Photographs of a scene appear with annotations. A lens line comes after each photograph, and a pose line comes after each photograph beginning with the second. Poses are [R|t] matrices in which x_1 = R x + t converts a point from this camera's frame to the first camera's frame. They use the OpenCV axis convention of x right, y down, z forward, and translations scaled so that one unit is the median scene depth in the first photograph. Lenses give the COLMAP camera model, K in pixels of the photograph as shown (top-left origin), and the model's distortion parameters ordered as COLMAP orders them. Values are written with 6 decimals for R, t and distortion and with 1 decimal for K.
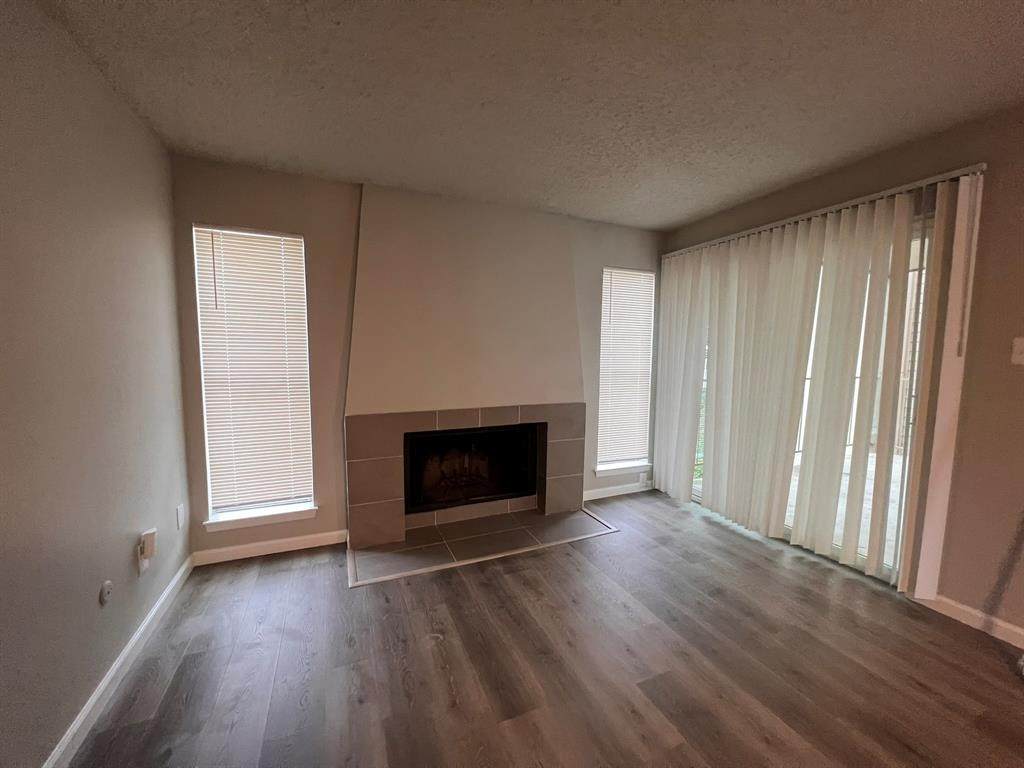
lens RADIAL K [[412.0, 0, 512.0], [0, 412.0, 384.0], [0, 0, 1]] dist [-0.001359, -0.000108]
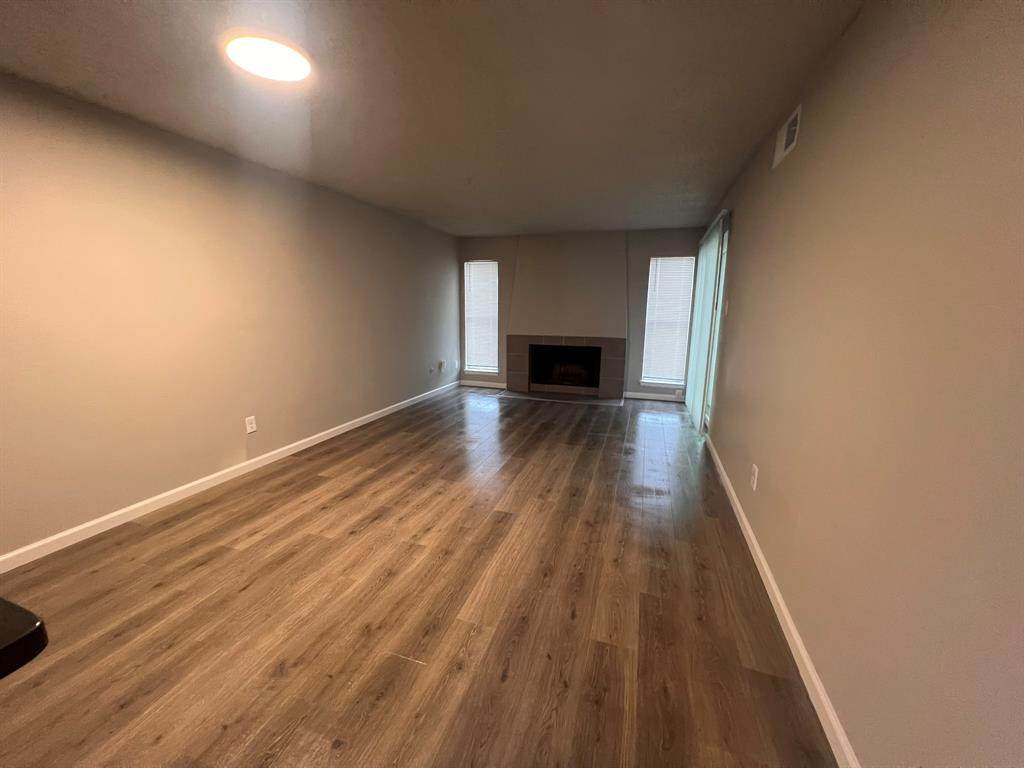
lens RADIAL K [[412.0, 0, 512.0], [0, 412.0, 384.0], [0, 0, 1]] dist [-0.001359, -0.000108]
pose [[0.739729, 0.128569, -0.660508, 1.231446], [-0.060100, 0.990278, 0.125450, 0.057322], [0.670216, -0.053102, 0.740264, -0.783737]]
